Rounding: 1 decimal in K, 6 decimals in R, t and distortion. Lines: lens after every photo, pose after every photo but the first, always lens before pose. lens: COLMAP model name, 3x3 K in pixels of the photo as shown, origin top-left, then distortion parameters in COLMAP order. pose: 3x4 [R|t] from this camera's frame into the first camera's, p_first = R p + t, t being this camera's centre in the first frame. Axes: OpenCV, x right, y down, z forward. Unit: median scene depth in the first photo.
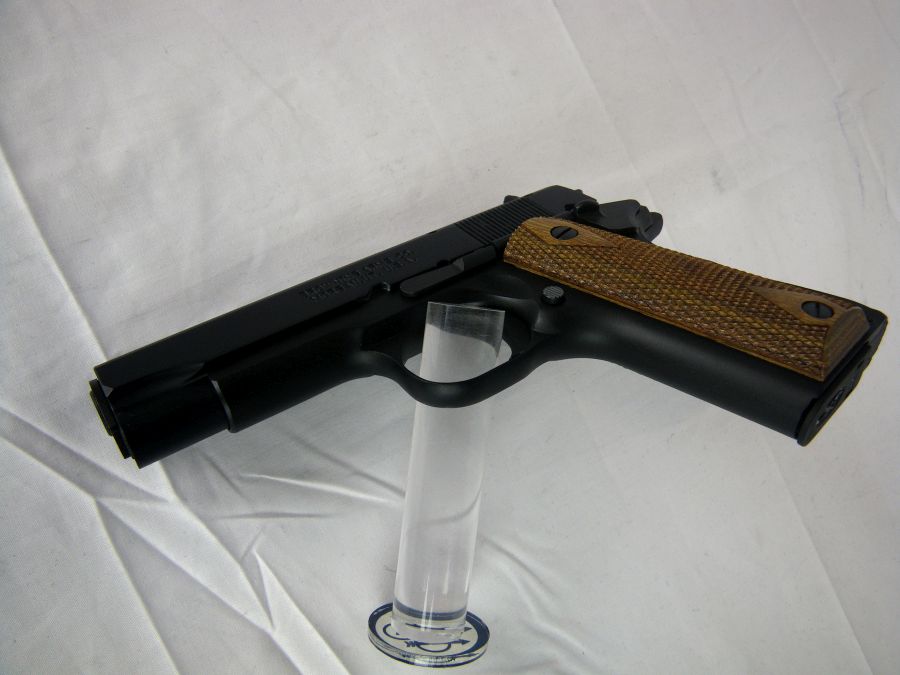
lens RADIAL K [[707.3, 0, 450.0], [0, 707.3, 337.5], [0, 0, 1]] dist [-0.160123, 0.115838]
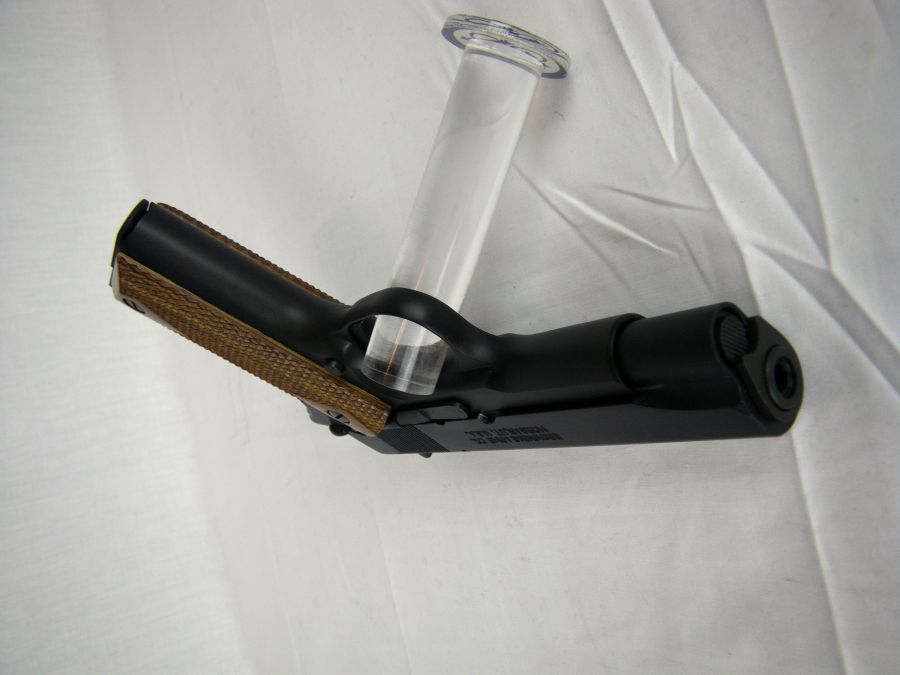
lens RADIAL K [[707.3, 0, 450.0], [0, 707.3, 337.5], [0, 0, 1]] dist [-0.160123, 0.115838]
pose [[-0.881003, -0.236458, 0.409781, -0.442659], [0.185673, -0.969460, -0.160228, 0.191707], [0.435154, -0.065076, 0.898001, 0.122631]]
